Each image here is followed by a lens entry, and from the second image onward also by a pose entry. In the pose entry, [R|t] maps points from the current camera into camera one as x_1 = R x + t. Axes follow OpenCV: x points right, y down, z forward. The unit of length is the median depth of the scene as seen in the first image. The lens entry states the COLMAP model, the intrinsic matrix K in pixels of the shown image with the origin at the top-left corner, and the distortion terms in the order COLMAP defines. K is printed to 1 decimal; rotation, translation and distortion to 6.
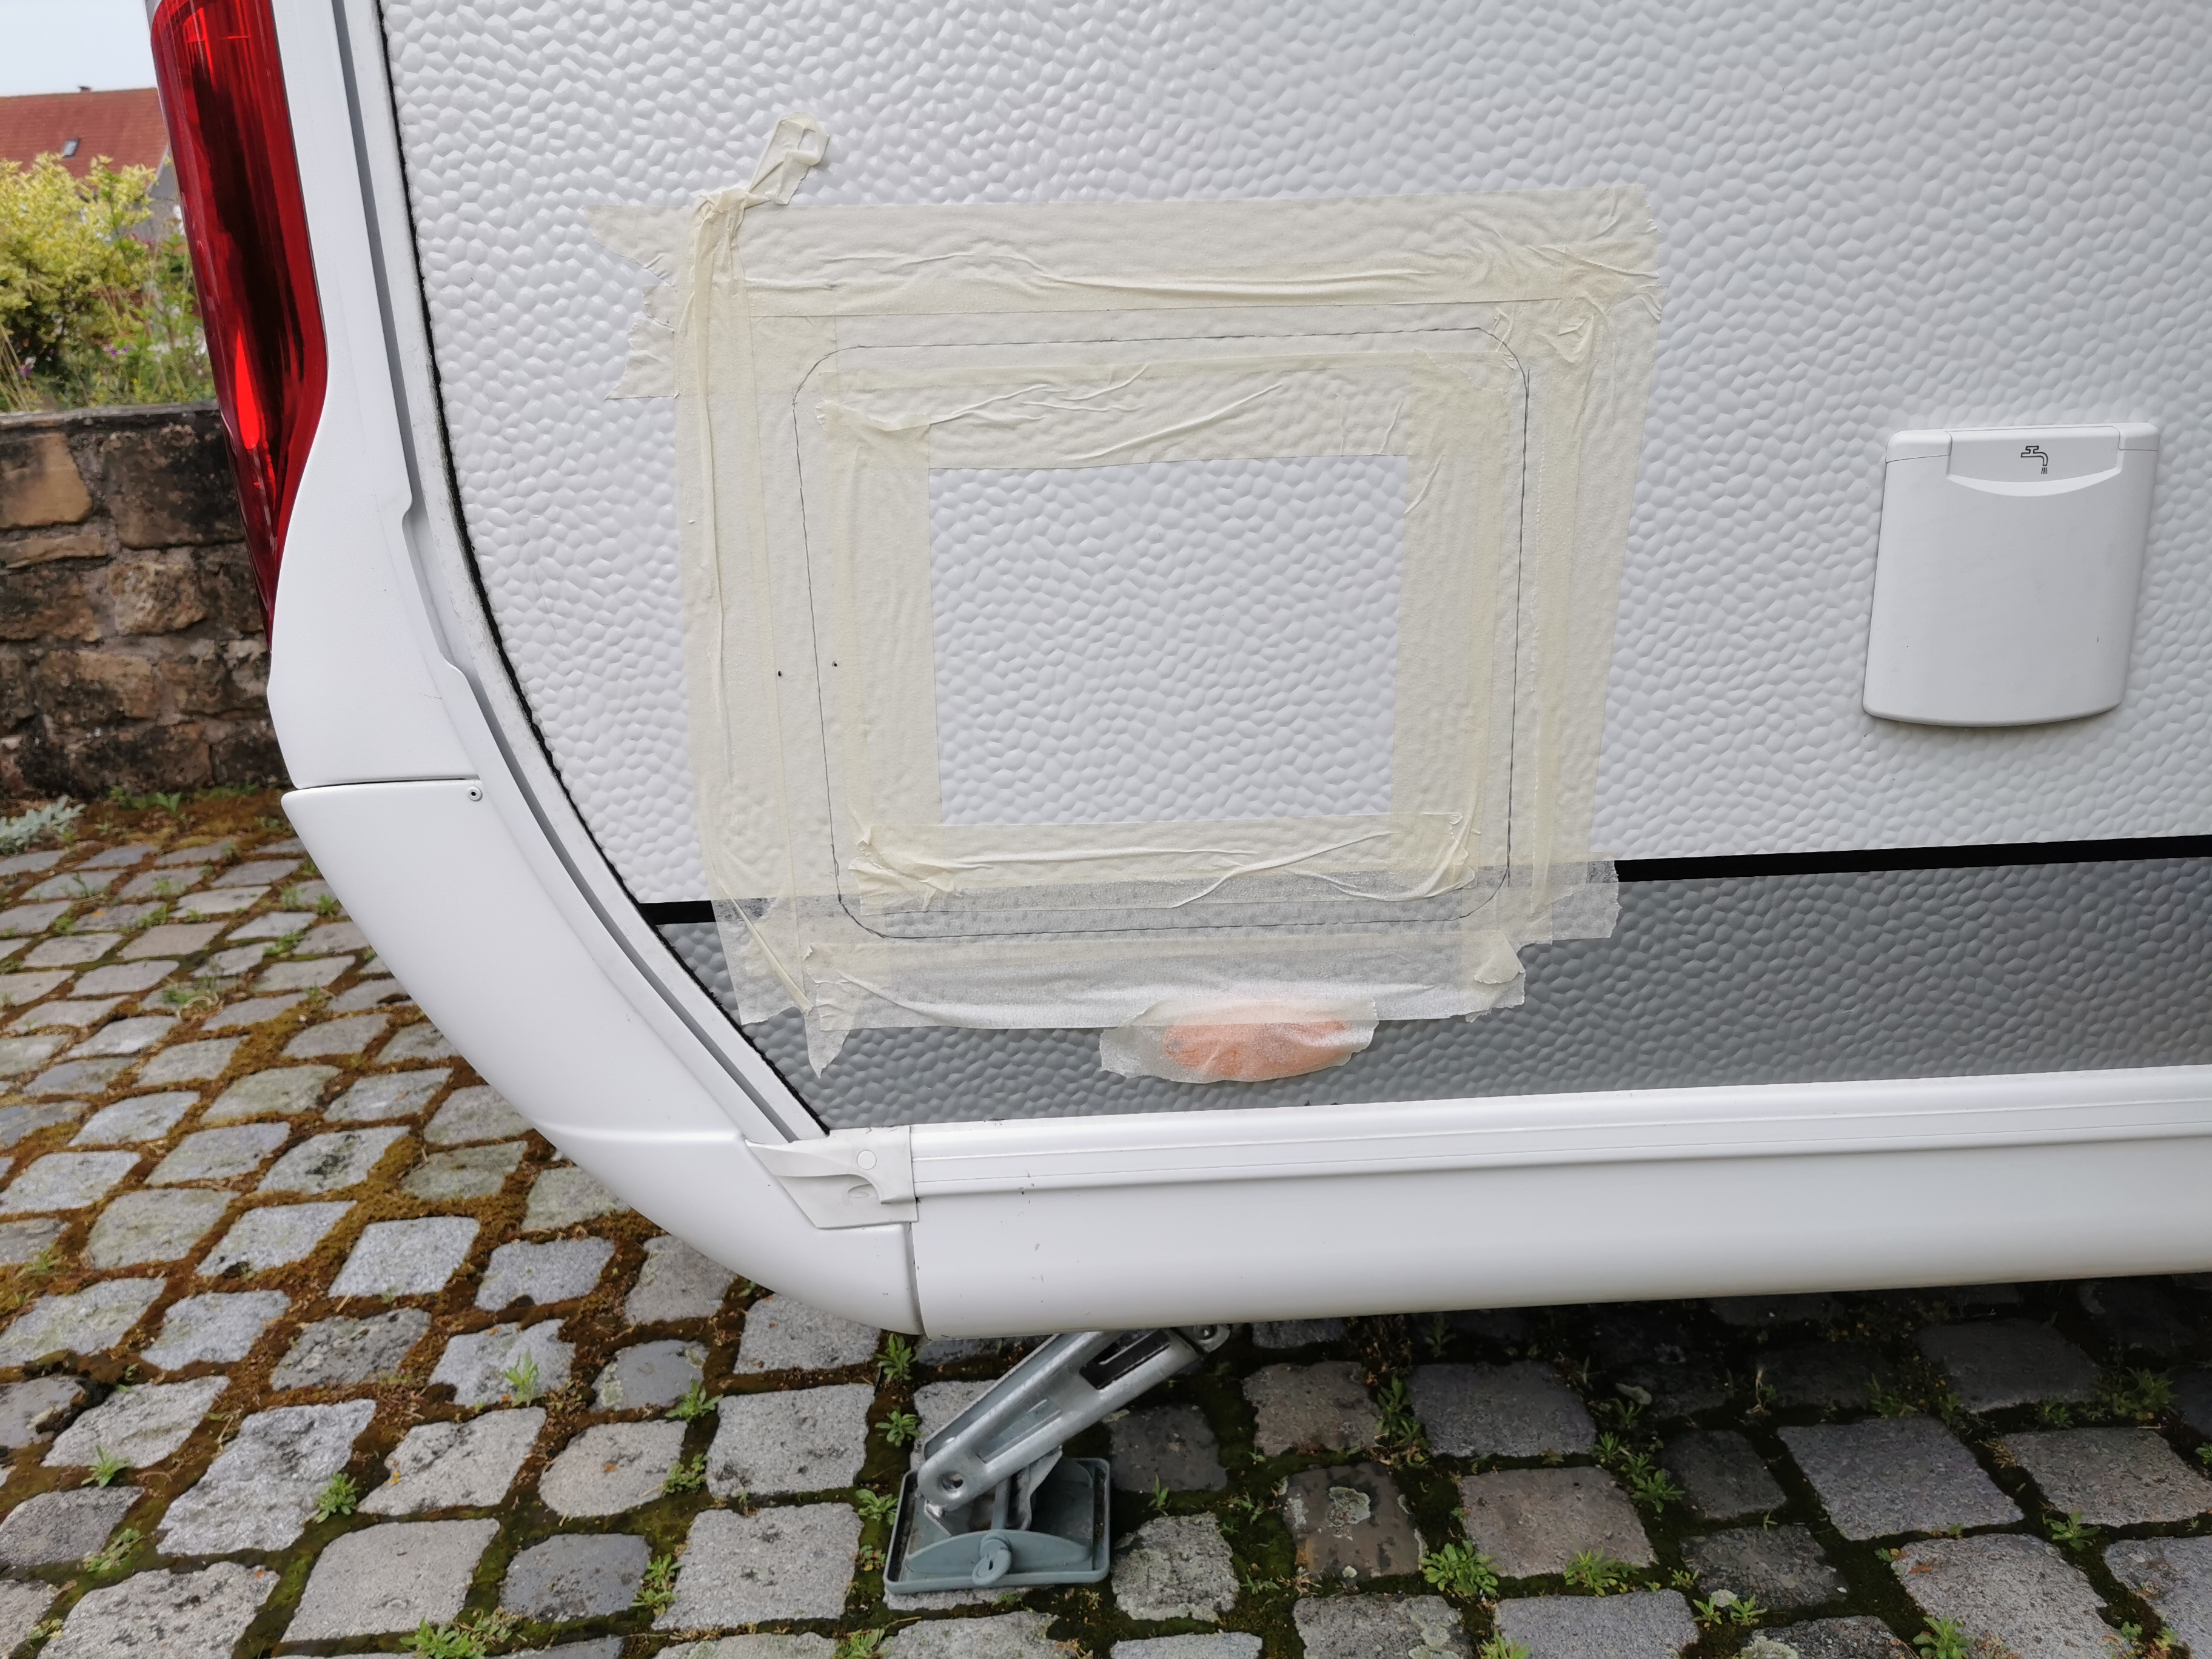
lens RADIAL K [[1712.8, 0, 1129.2], [0, 1712.8, 835.3], [0, 0, 1]] dist [0.050684, -0.085593]
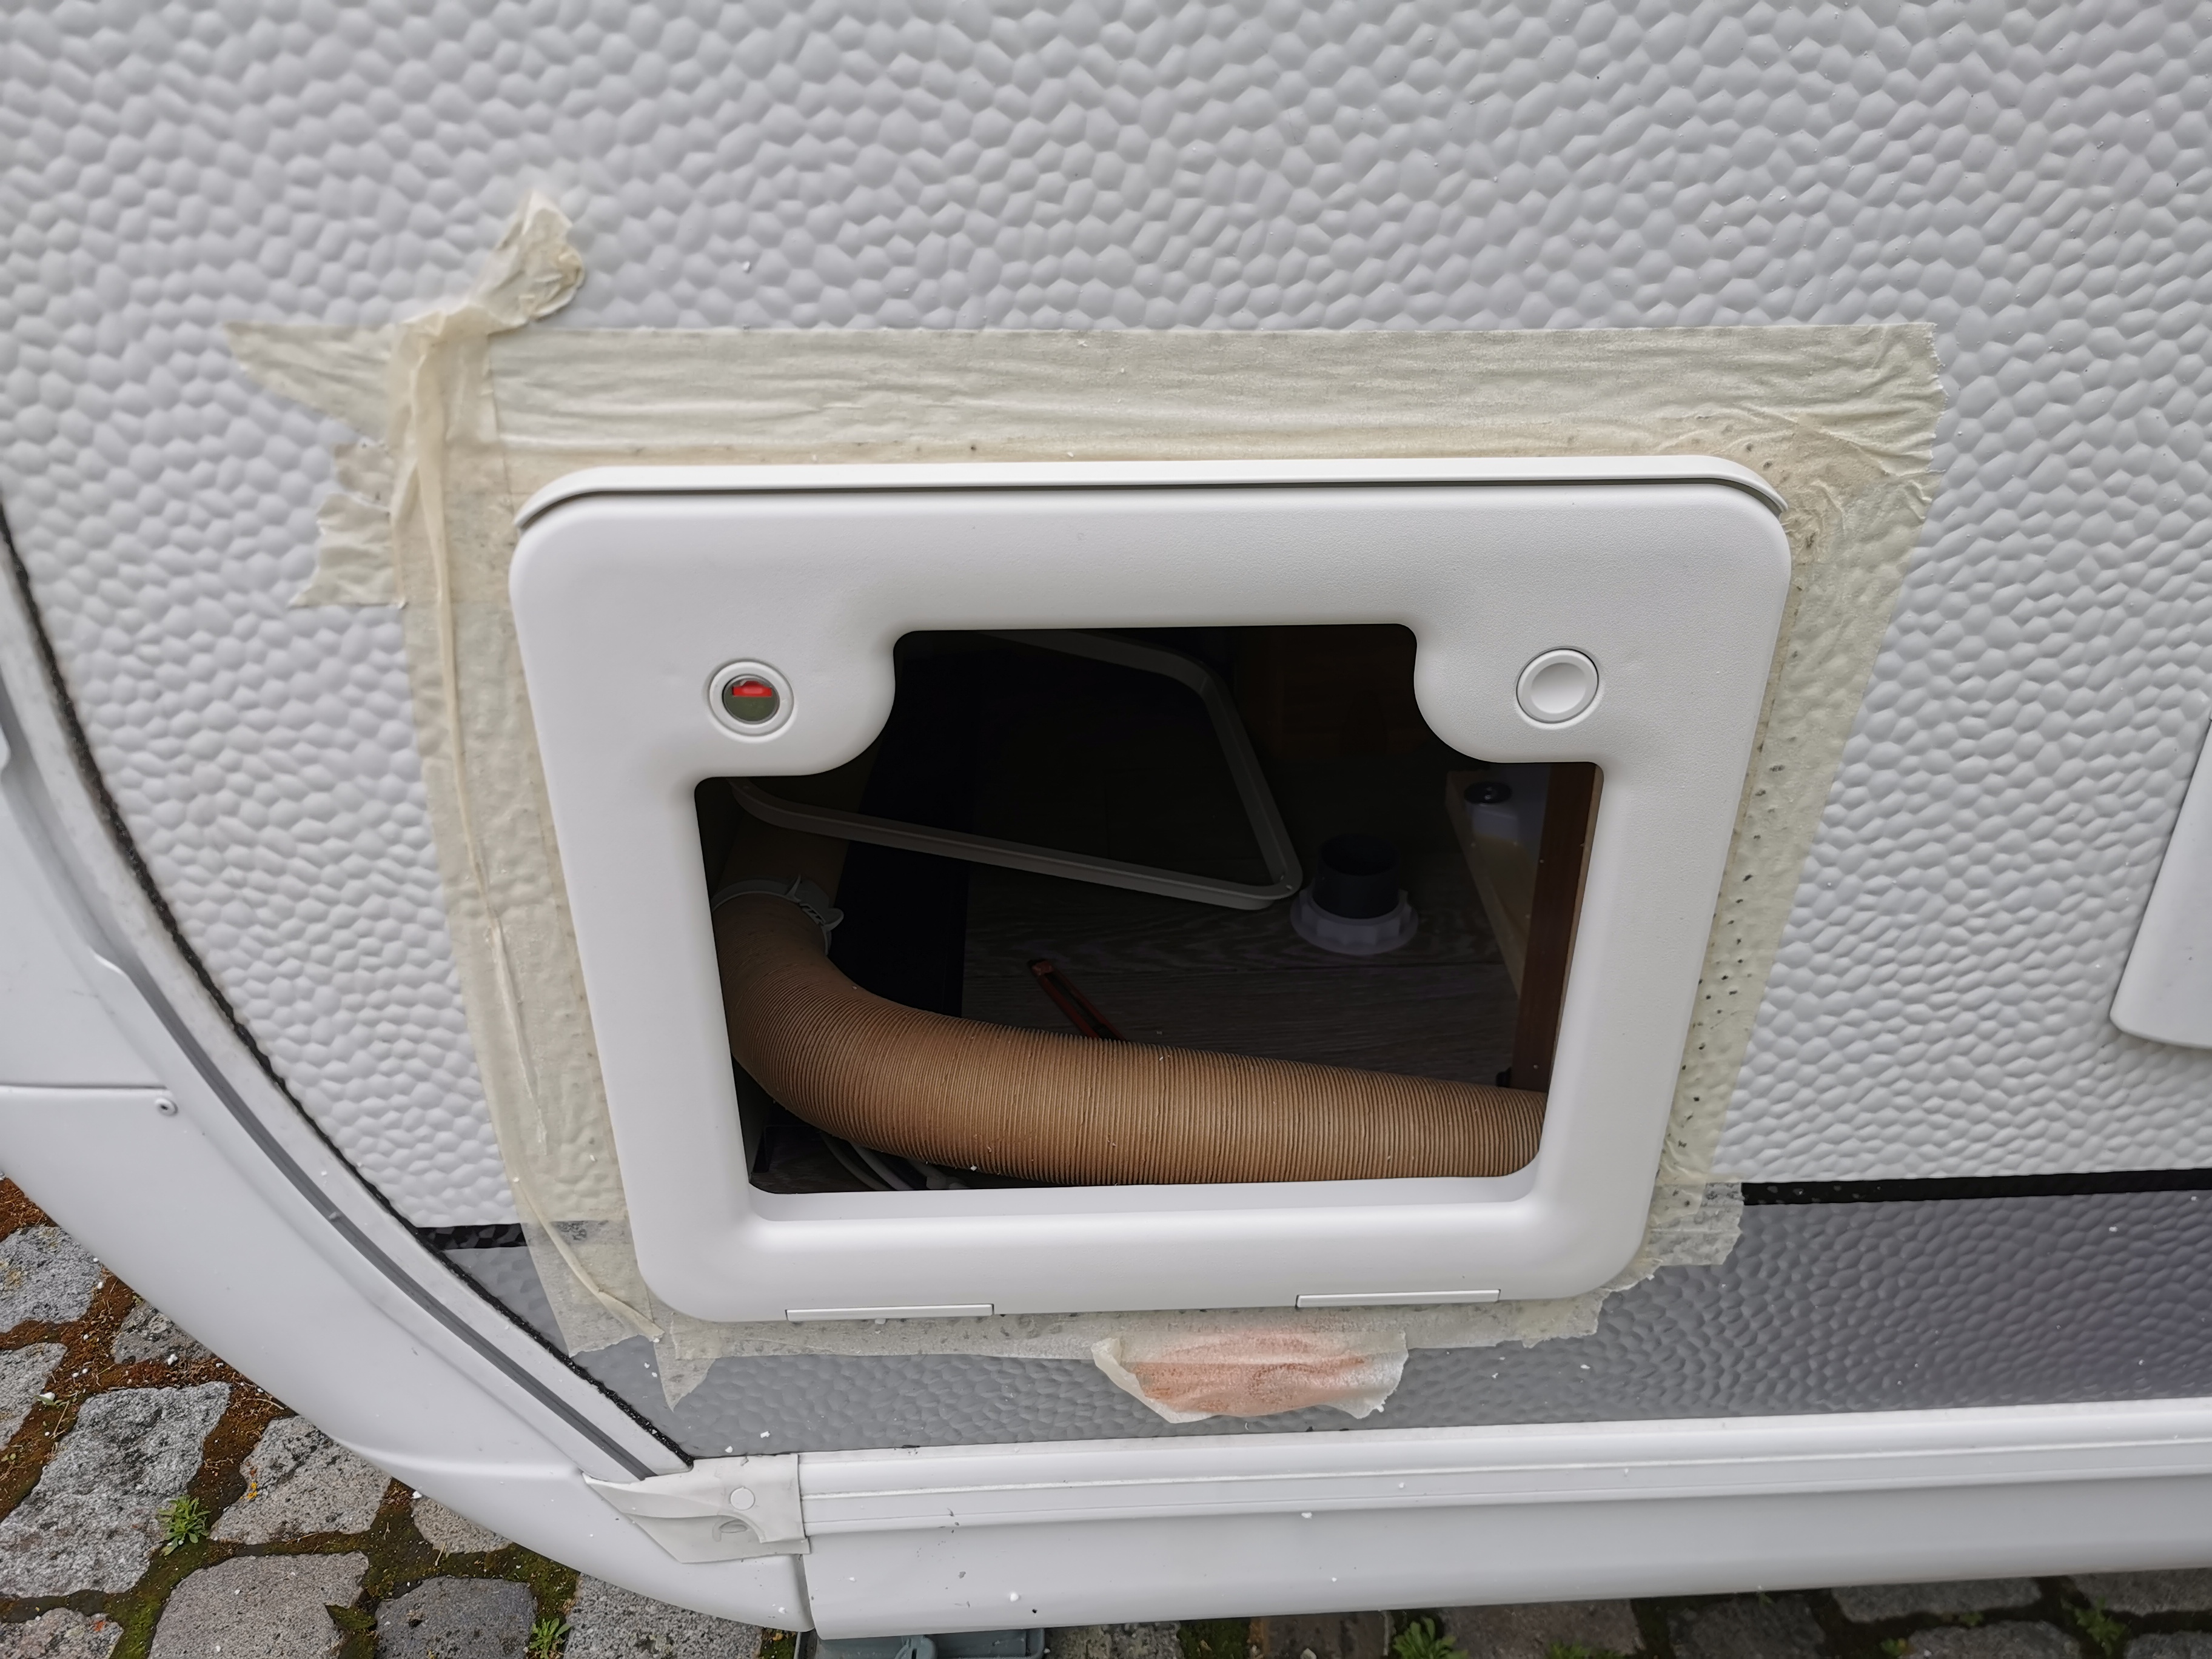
lens RADIAL K [[1712.8, 0, 1117.4], [0, 1712.8, 827.1], [0, 0, 1]] dist [0.050684, -0.085593]
pose [[0.999327, 0.015418, 0.033283, -0.014900], [-0.022372, 0.975257, 0.219937, -0.290591], [-0.029068, -0.220534, 0.974946, 0.312301]]
